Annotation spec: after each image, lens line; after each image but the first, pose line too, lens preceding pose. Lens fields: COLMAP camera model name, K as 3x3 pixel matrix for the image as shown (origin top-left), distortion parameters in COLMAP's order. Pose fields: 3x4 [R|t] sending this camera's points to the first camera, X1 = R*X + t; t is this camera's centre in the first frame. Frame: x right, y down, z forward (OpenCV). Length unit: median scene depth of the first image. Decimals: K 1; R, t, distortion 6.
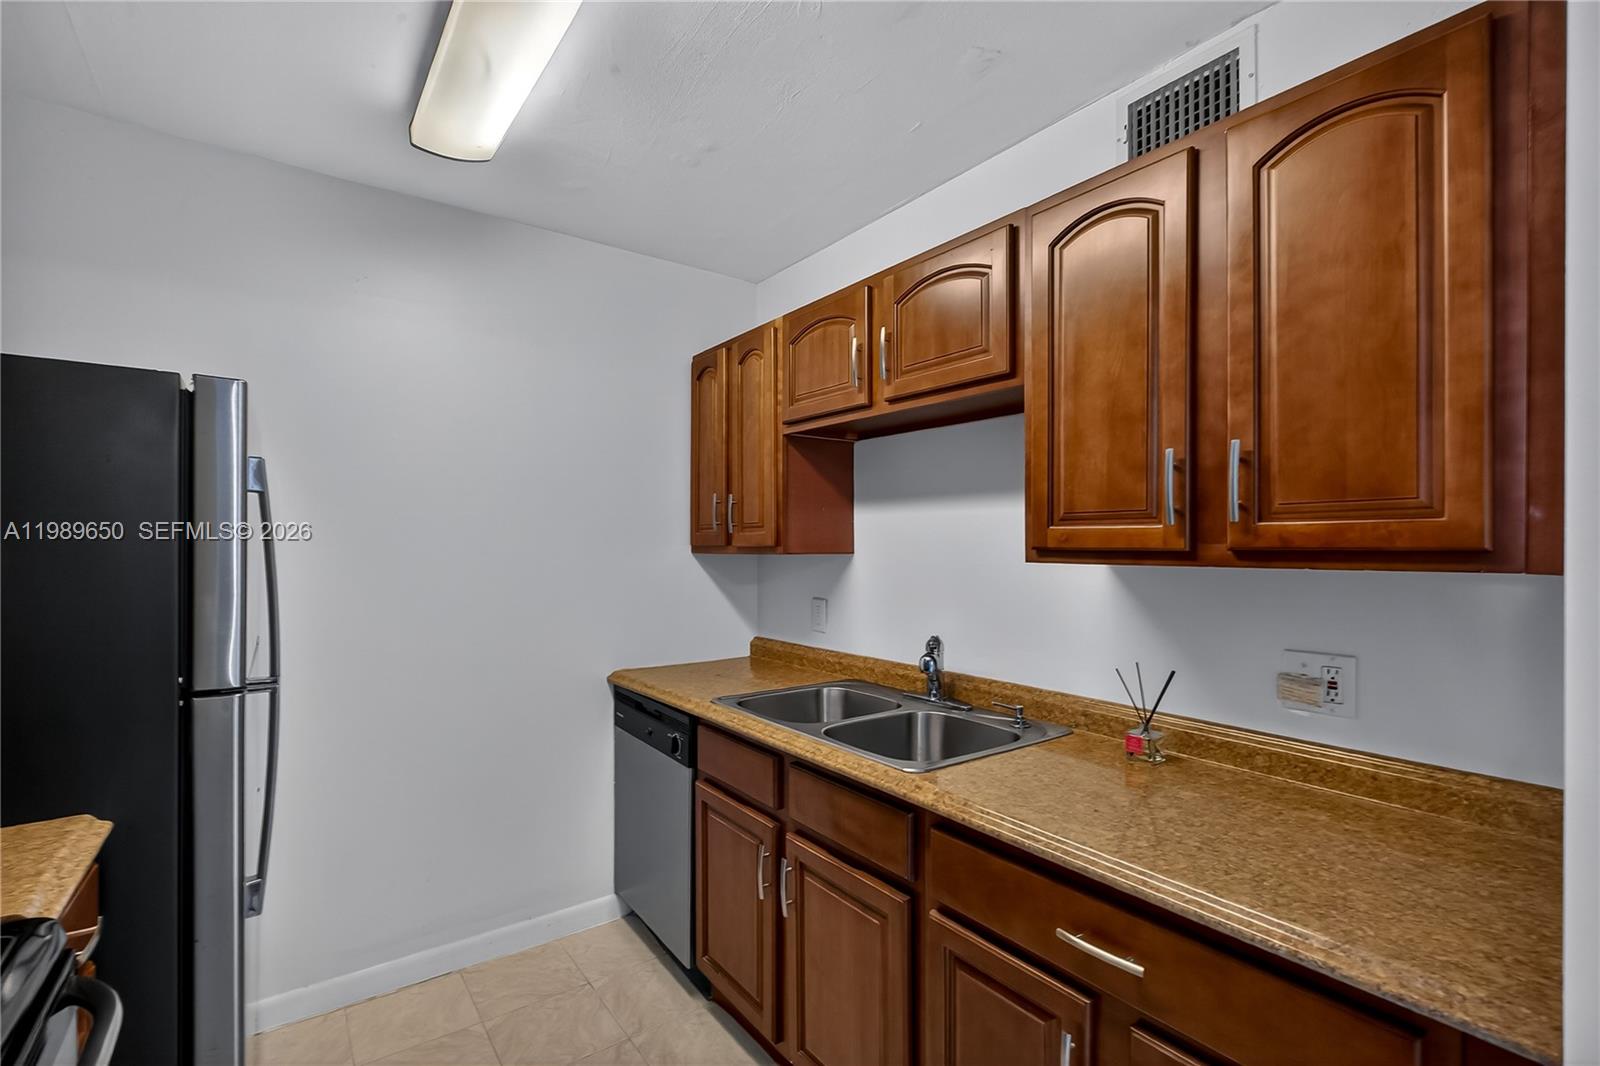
lens RADIAL K [[723.6, 0, 805.5], [0, 723.6, 549.7], [0, 0, 1]] dist [0.000301, 0.000275]
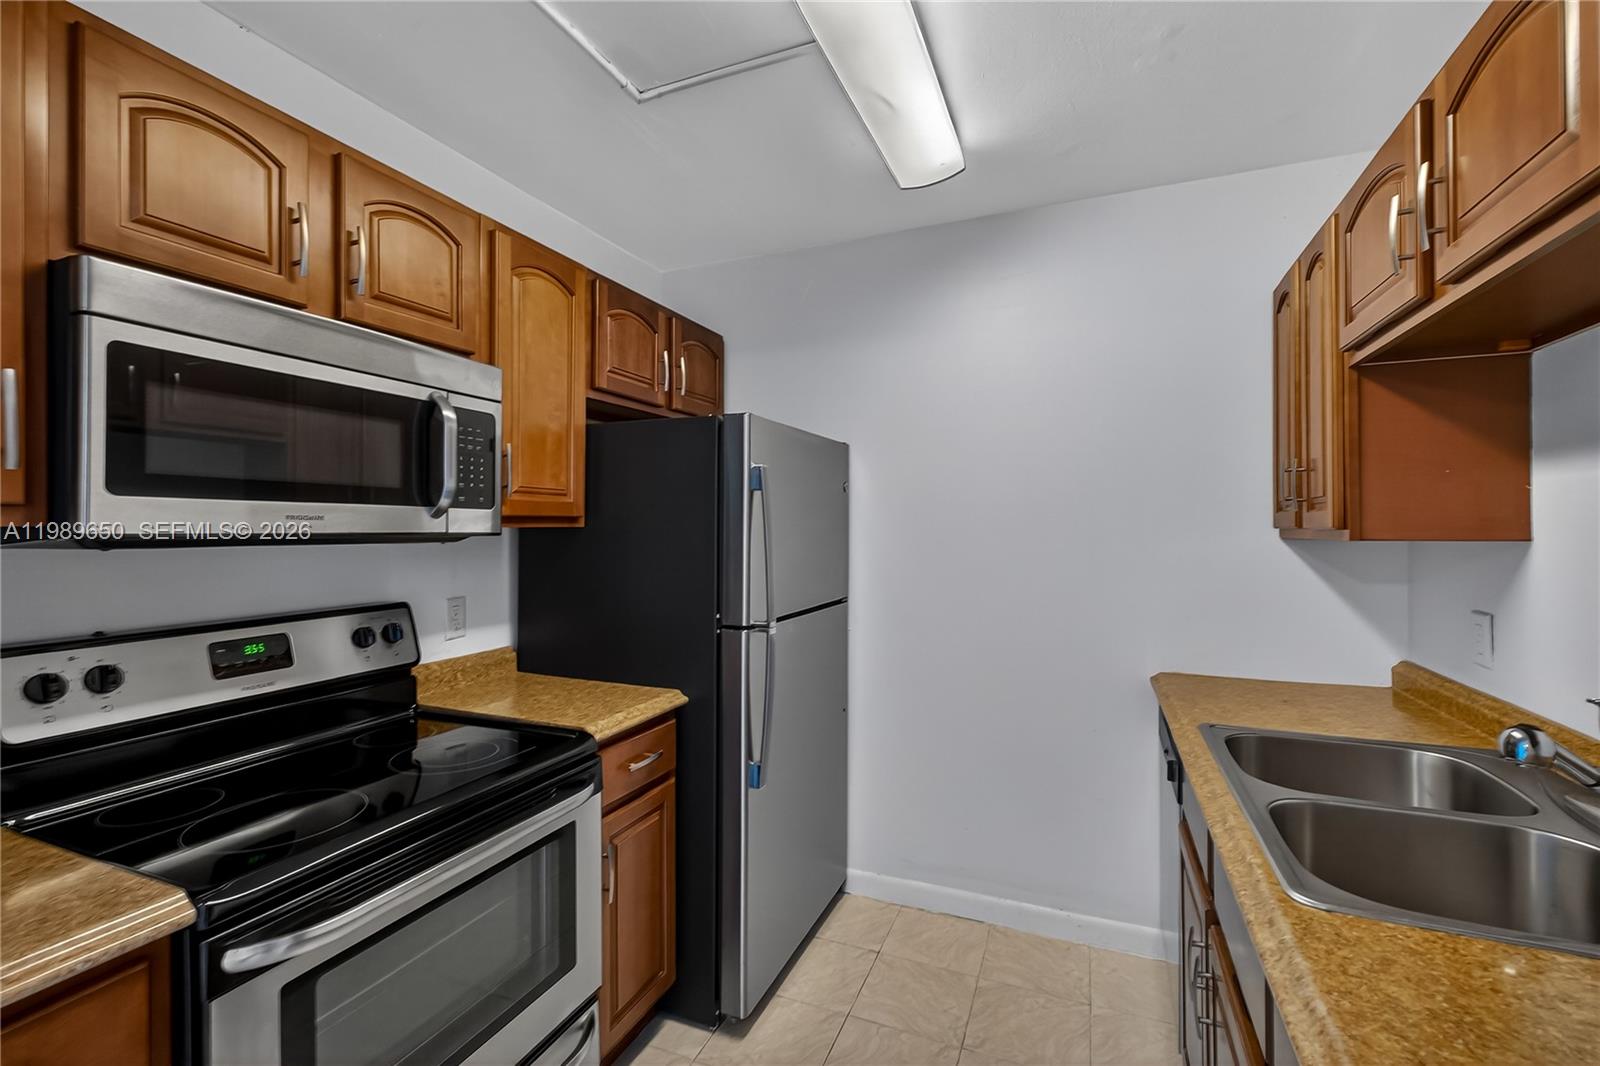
lens RADIAL K [[712.6, 0, 790.6], [0, 712.6, 523.6], [0, 0, 1]] dist [0.000772, 0.000513]
pose [[0.506710, -0.006404, -0.862093, 0.281461], [-0.003908, 0.999945, -0.009725, -0.000651], [0.862108, 0.008296, 0.506657, 0.202245]]
